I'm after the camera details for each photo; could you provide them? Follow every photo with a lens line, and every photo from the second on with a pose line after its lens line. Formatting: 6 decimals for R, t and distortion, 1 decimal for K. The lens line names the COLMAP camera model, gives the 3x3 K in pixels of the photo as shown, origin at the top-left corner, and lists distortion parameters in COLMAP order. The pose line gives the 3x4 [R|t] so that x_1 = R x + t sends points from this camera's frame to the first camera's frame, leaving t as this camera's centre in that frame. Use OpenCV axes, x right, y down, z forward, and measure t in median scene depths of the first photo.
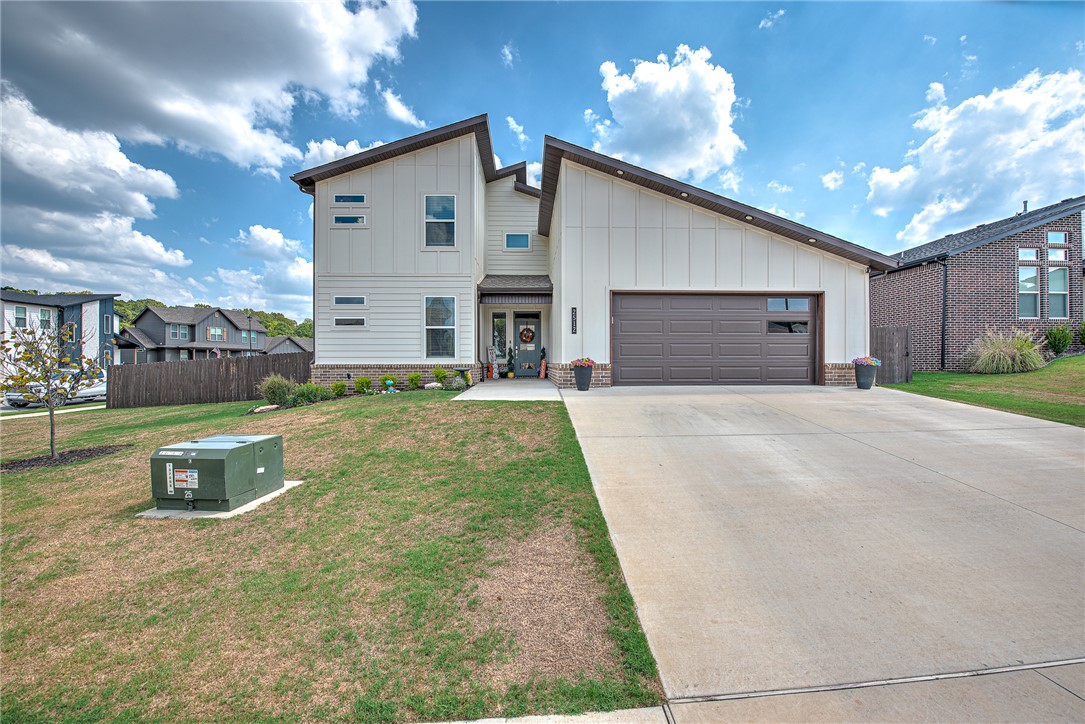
lens RADIAL K [[433.6, 0, 542.5], [0, 433.6, 362.0], [0, 0, 1]] dist [-0.018158, -0.000112]
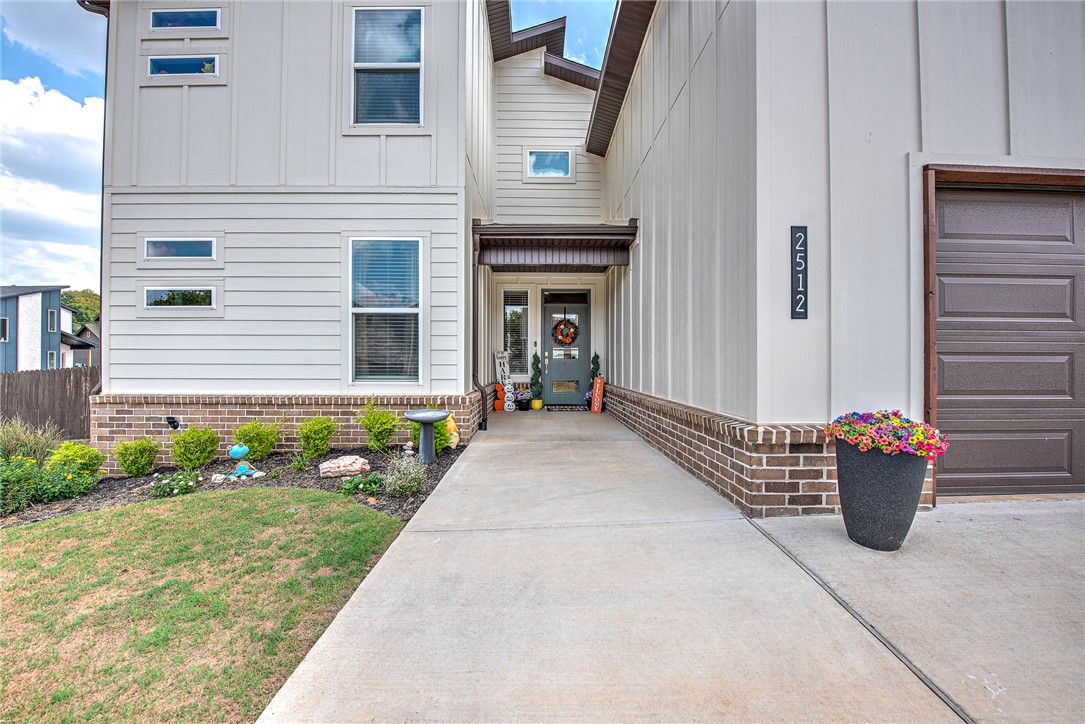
lens RADIAL K [[431.3, 0, 542.5], [0, 431.3, 362.0], [0, 0, 1]] dist [-0.042304, 0.000114]
pose [[0.999791, 0.005341, -0.019714, -0.064050], [-0.005369, 0.999985, -0.001371, -0.026118], [0.019707, 0.001477, 0.999805, 0.526418]]
